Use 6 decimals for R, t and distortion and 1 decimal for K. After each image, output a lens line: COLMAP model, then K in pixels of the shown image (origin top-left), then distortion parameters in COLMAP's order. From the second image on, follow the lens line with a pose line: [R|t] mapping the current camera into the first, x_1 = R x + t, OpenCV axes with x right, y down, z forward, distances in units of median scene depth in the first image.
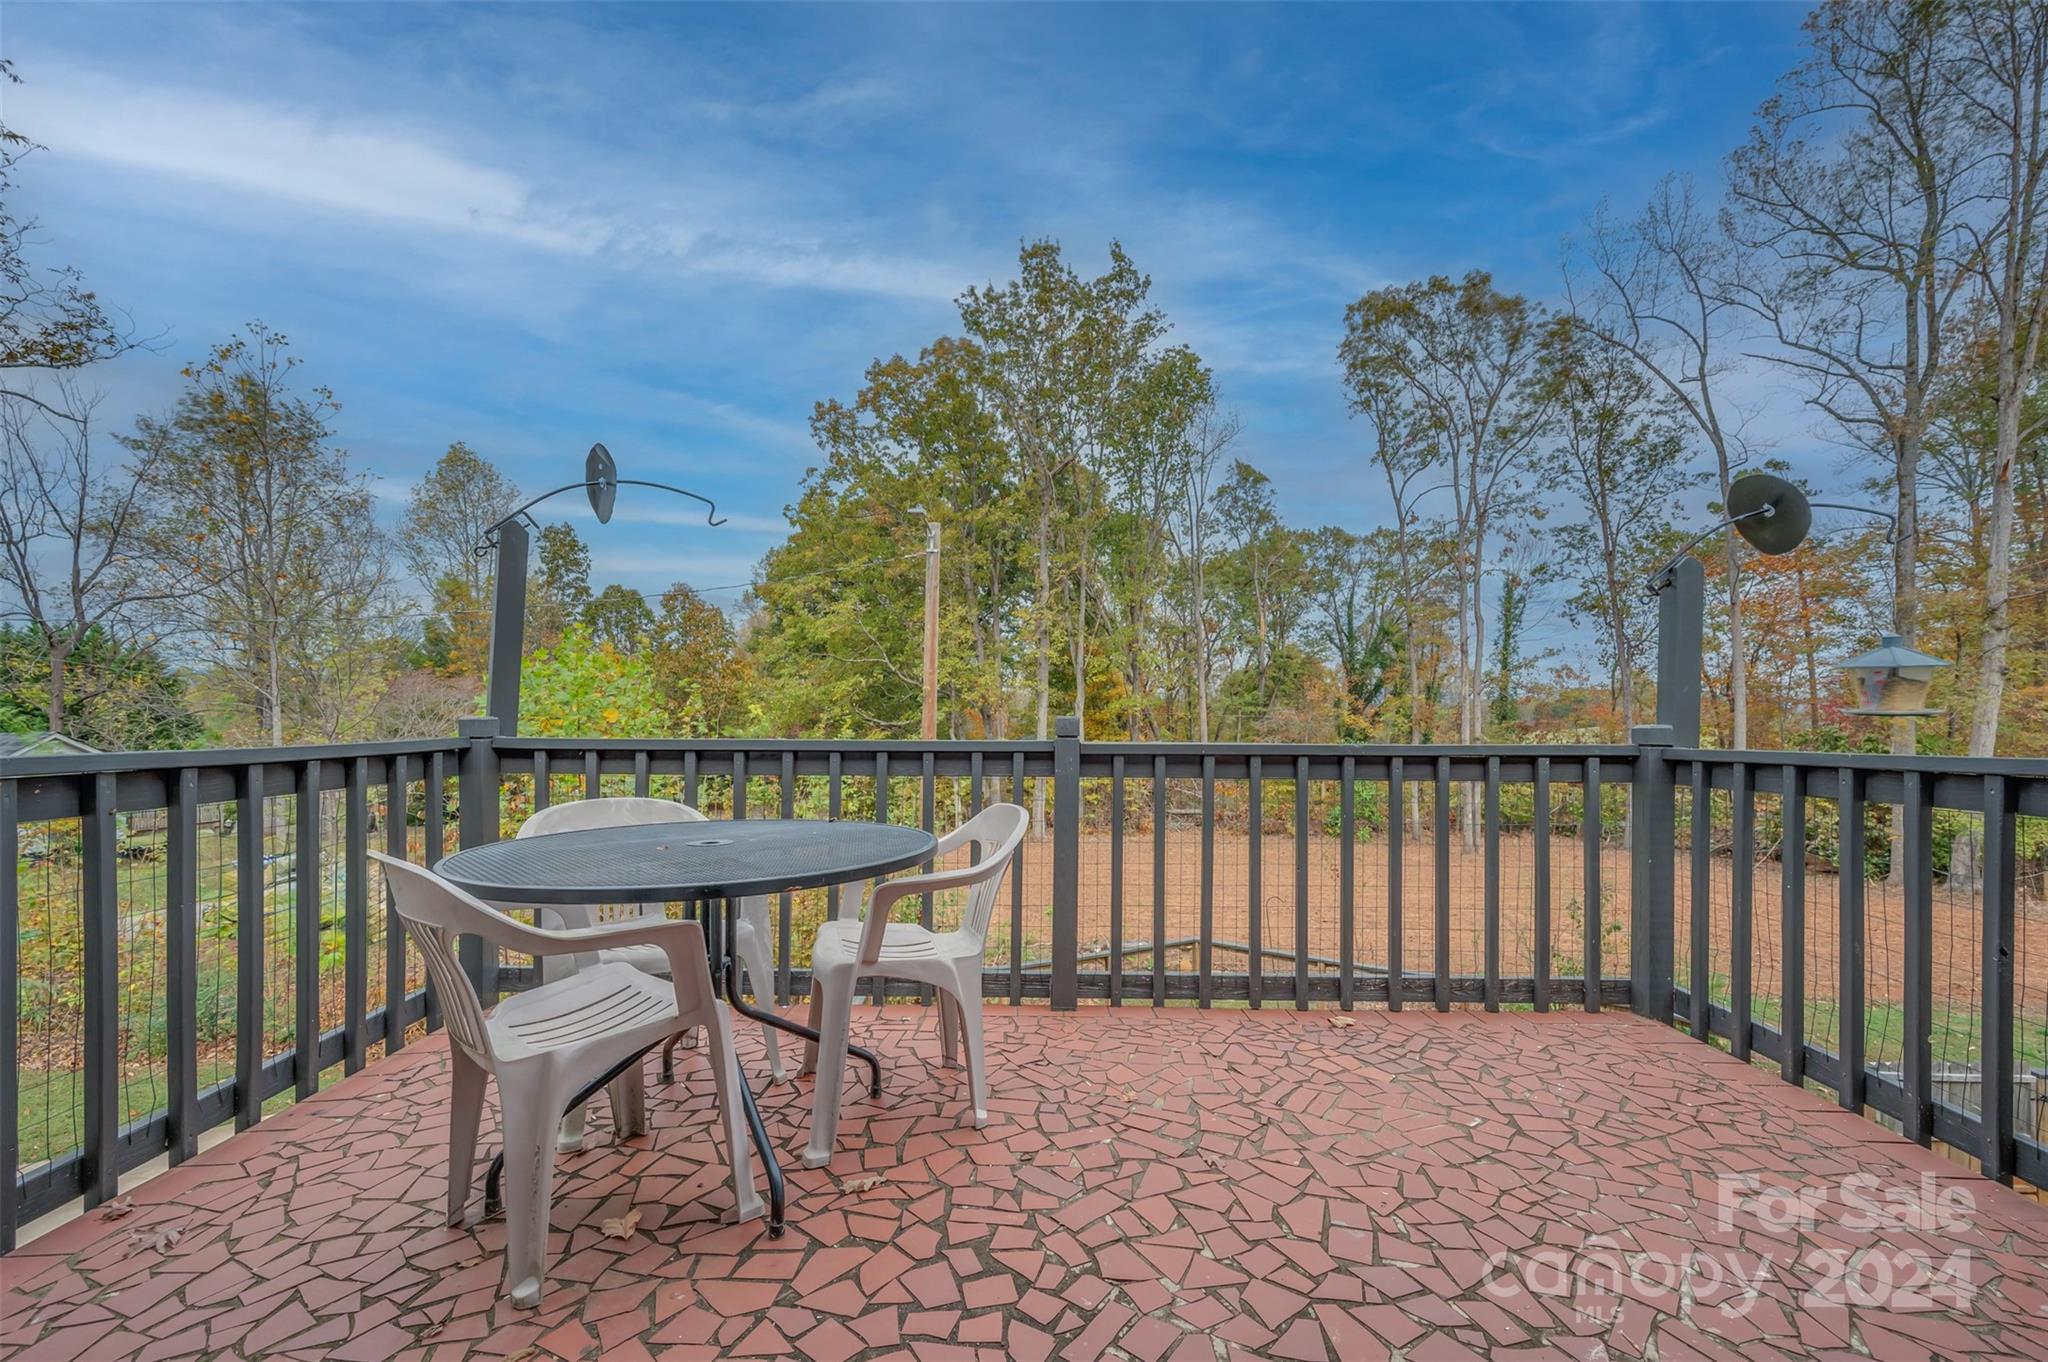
lens RADIAL K [[832.3, 0, 1014.4], [0, 832.3, 718.4], [0, 0, 1]] dist [0.001570, 0.000865]
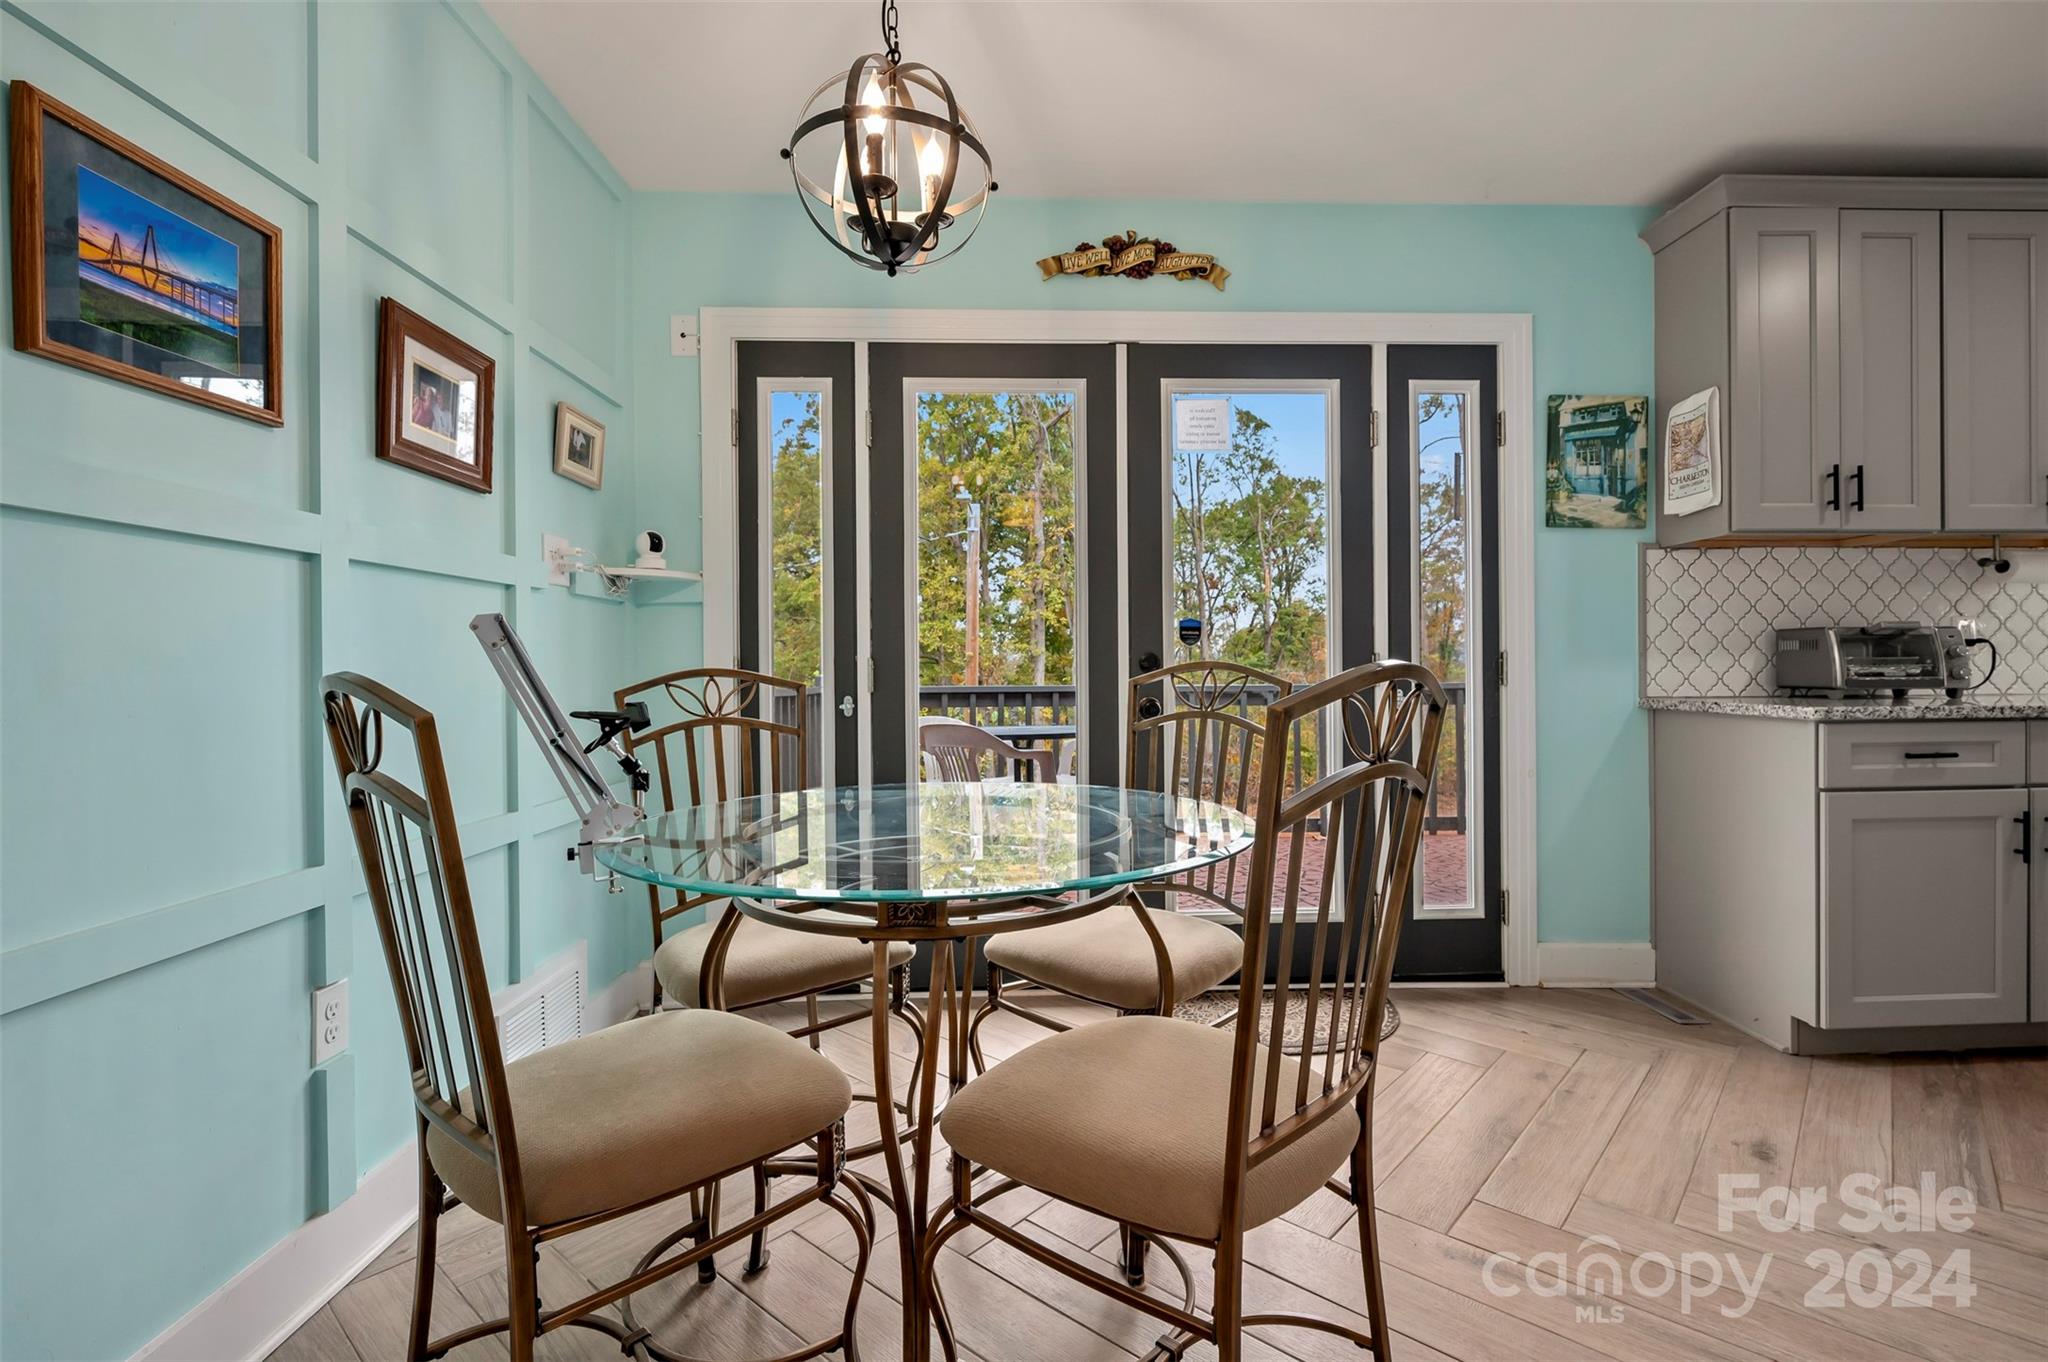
lens RADIAL K [[932.7, 0, 1040.3], [0, 932.7, 678.2], [0, 0, 1]] dist [-0.000473, -0.000980]
pose [[0.998634, -0.016441, 0.049599, -0.020966], [0.016816, 0.999833, -0.007159, 0.001224], [-0.049473, 0.007984, 0.998744, -0.065610]]
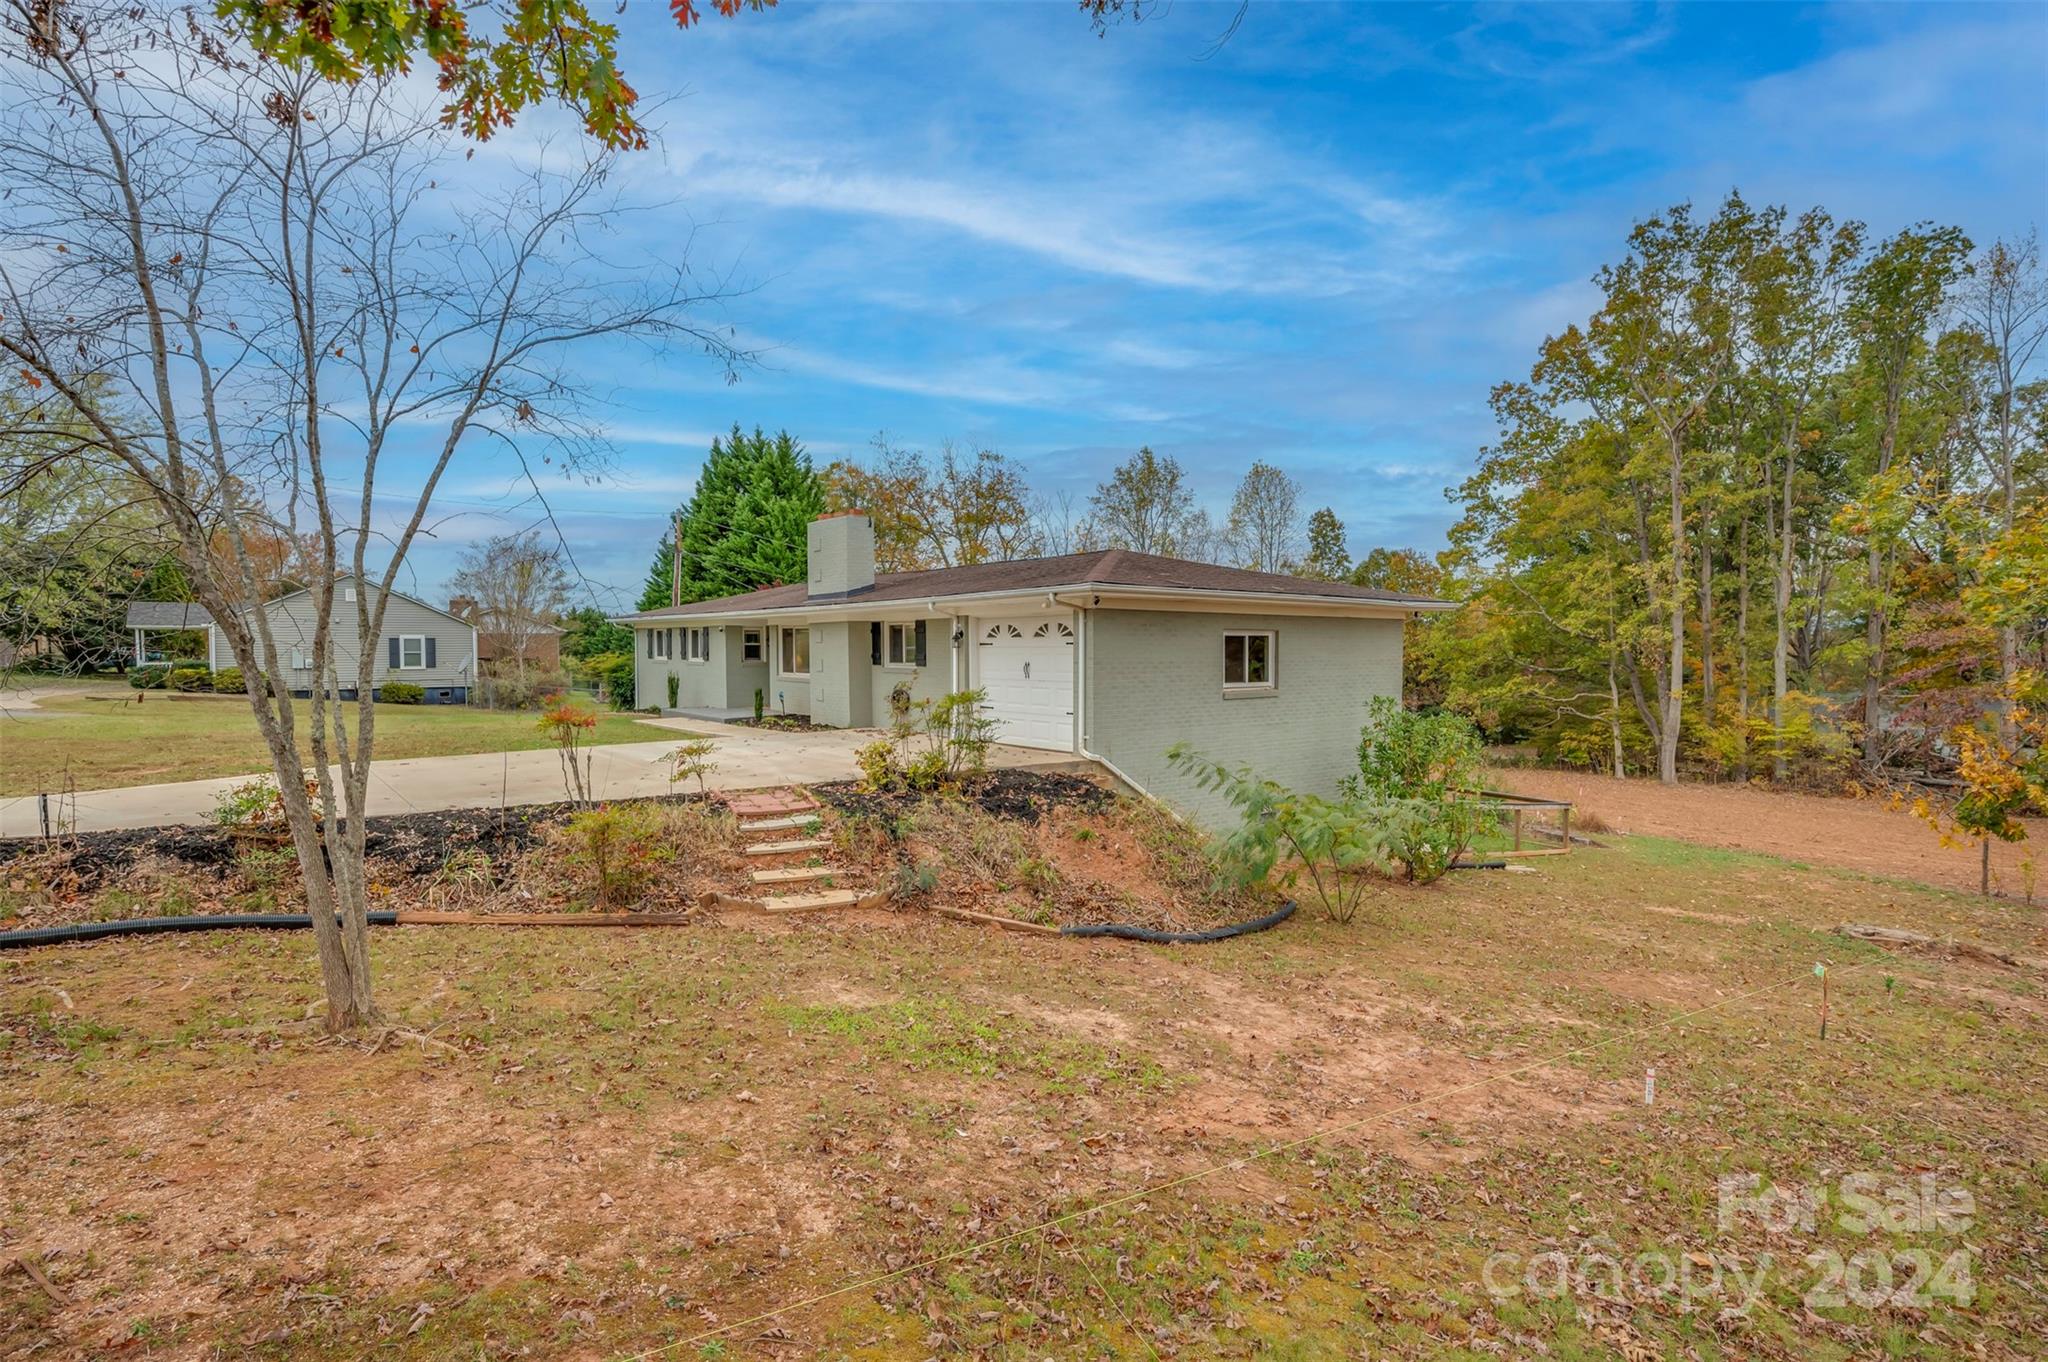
lens RADIAL K [[1037.4, 0, 1018.3], [0, 1037.4, 680.4], [0, 0, 1]] dist [0.005431, 0.000043]
pose [[0.604492, 0.018385, -0.796399, 0.679252], [-0.005164, 0.999803, 0.019161, -0.003434], [0.796594, -0.007470, 0.604468, -0.502465]]
